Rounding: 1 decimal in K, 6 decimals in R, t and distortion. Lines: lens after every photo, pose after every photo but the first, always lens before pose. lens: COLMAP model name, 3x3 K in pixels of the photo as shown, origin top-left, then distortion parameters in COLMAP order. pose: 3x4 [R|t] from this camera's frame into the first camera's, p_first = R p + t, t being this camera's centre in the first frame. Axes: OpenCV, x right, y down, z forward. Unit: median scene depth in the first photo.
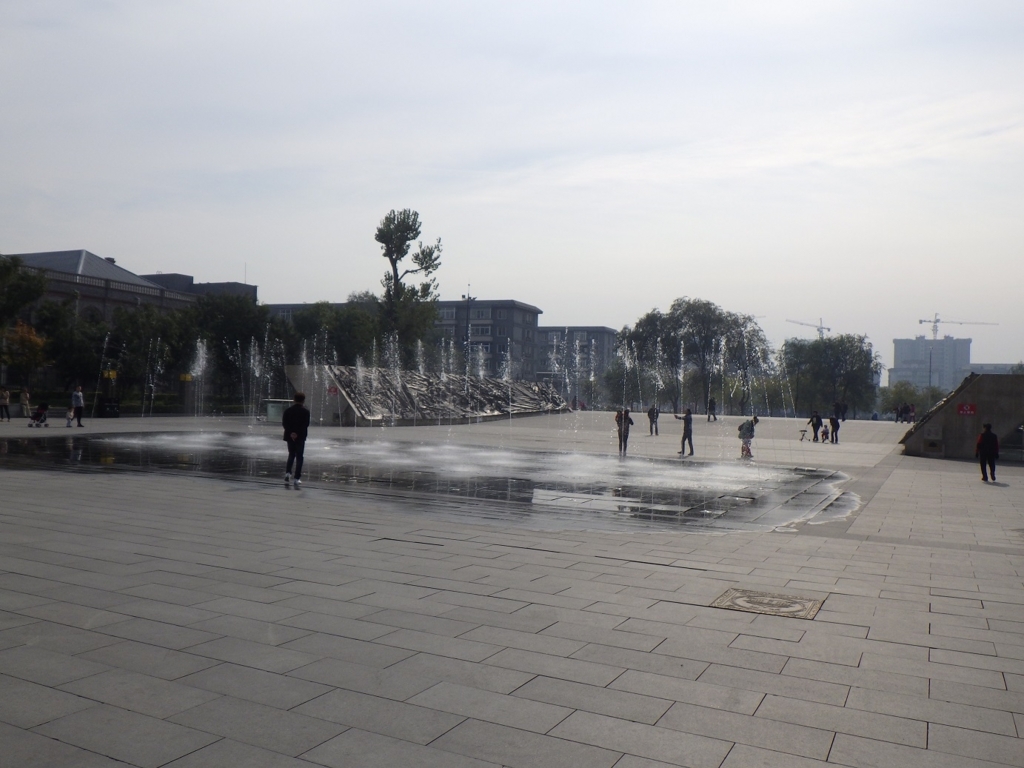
lens RADIAL K [[854.8, 0, 510.7], [0, 854.8, 399.7], [0, 0, 1]] dist [-0.006466, -0.004110]
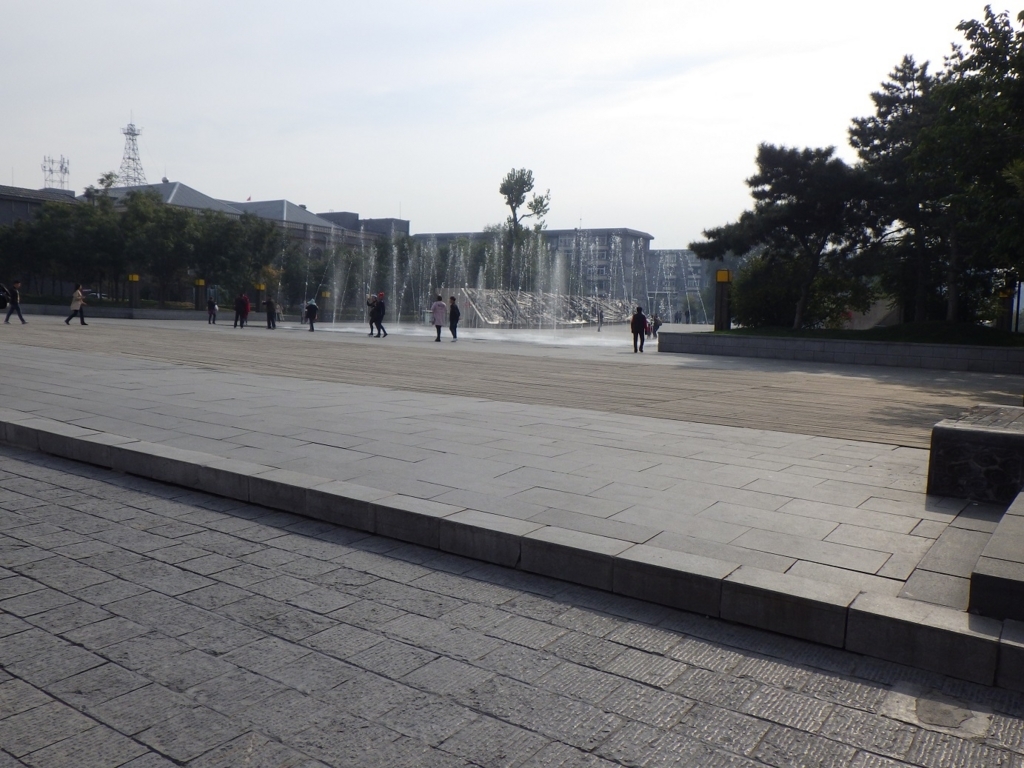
lens RADIAL K [[837.1, 0, 512.0], [0, 837.1, 384.0], [0, 0, 1]] dist [-0.008076, -0.001804]
pose [[0.987191, 0.014388, -0.158895, 0.070329], [-0.002047, 0.996986, 0.077560, 0.009074], [0.159532, -0.076242, 0.984244, -0.297280]]
